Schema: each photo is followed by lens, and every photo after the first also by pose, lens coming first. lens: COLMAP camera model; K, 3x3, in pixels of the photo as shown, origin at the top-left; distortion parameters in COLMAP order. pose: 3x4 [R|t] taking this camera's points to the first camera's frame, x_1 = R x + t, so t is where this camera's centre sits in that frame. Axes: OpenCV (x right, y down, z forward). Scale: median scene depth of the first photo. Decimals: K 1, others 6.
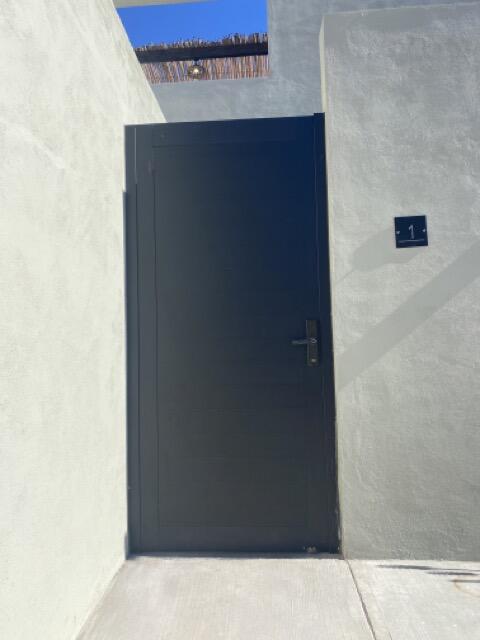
lens RADIAL K [[483.3, 0, 240.0], [0, 483.3, 320.0], [0, 0, 1]] dist [0.060551, -0.081127]
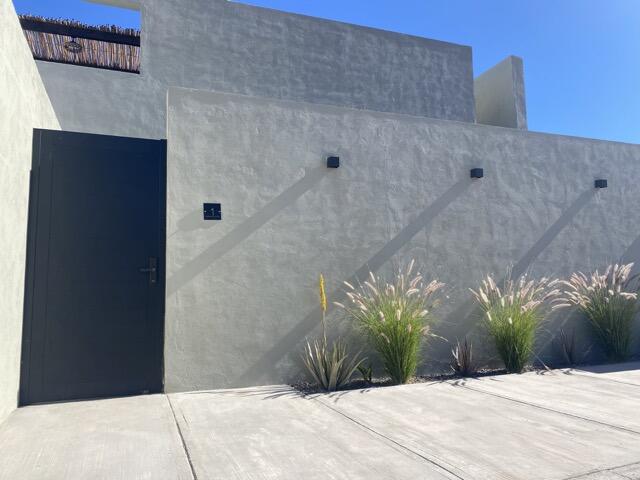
lens RADIAL K [[483.3, 0, 320.0], [0, 483.3, 240.0], [0, 0, 1]] dist [0.060551, -0.081127]
pose [[0.911250, 0.053828, 0.408321, -0.021907], [-0.020700, 0.996155, -0.085125, 0.073863], [-0.411333, 0.069118, 0.908861, -0.825458]]
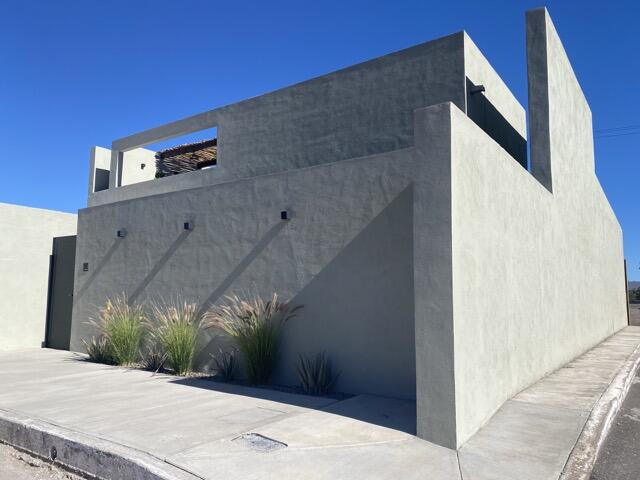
lens RADIAL K [[484.7, 0, 320.2], [0, 484.7, 252.9], [0, 0, 1]] dist [0.072503, -0.083975]
pose [[0.848364, -0.011112, -0.529297, 3.843910], [-0.013740, 0.998981, -0.042995, -0.150953], [0.529235, 0.043748, 0.847347, -1.238538]]
